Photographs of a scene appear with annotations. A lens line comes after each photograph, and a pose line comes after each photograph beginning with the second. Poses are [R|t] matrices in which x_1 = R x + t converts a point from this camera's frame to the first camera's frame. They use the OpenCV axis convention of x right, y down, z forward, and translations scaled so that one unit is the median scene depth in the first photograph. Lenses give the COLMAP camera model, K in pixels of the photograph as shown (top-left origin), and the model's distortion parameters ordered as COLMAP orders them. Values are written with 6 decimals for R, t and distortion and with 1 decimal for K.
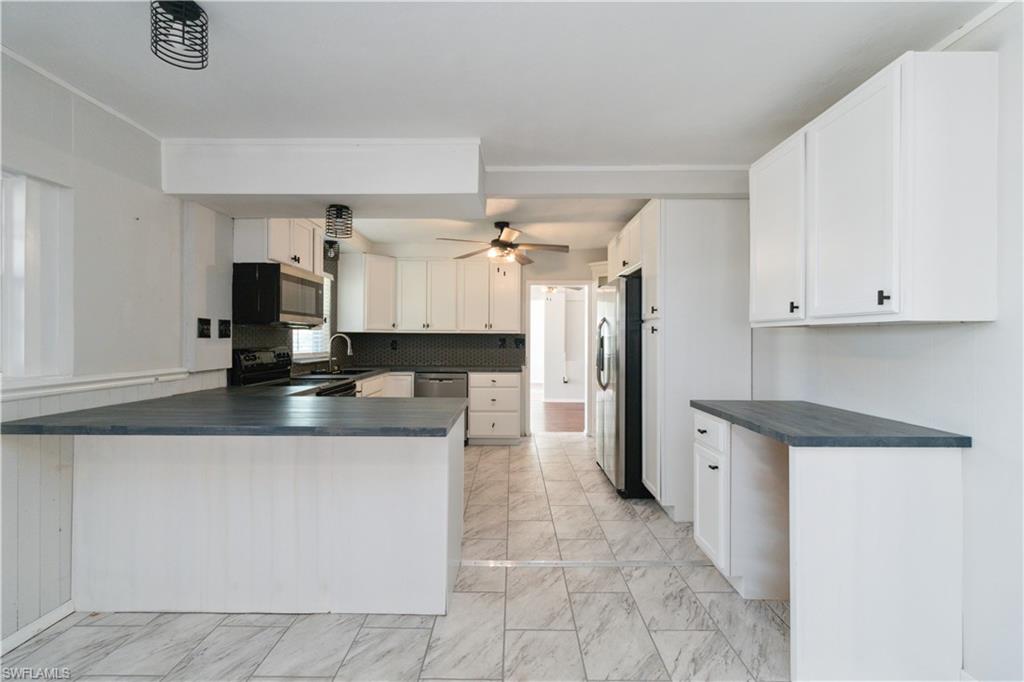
lens RADIAL K [[477.5, 0, 514.0], [0, 477.5, 333.5], [0, 0, 1]] dist [0.000412, -0.000110]
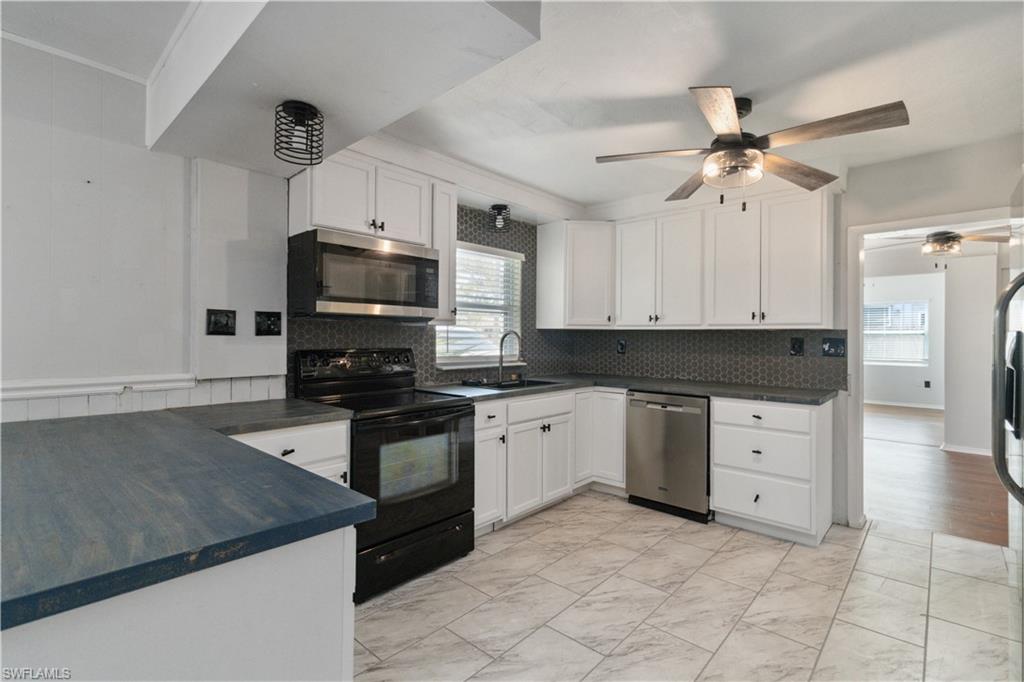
lens RADIAL K [[477.5, 0, 514.0], [0, 477.5, 333.5], [0, 0, 1]] dist [0.000412, -0.000110]
pose [[0.741530, -0.001397, -0.670918, 0.189357], [0.002328, 0.999997, 0.000490, 0.006638], [0.670916, -0.001925, 0.741531, 0.671432]]
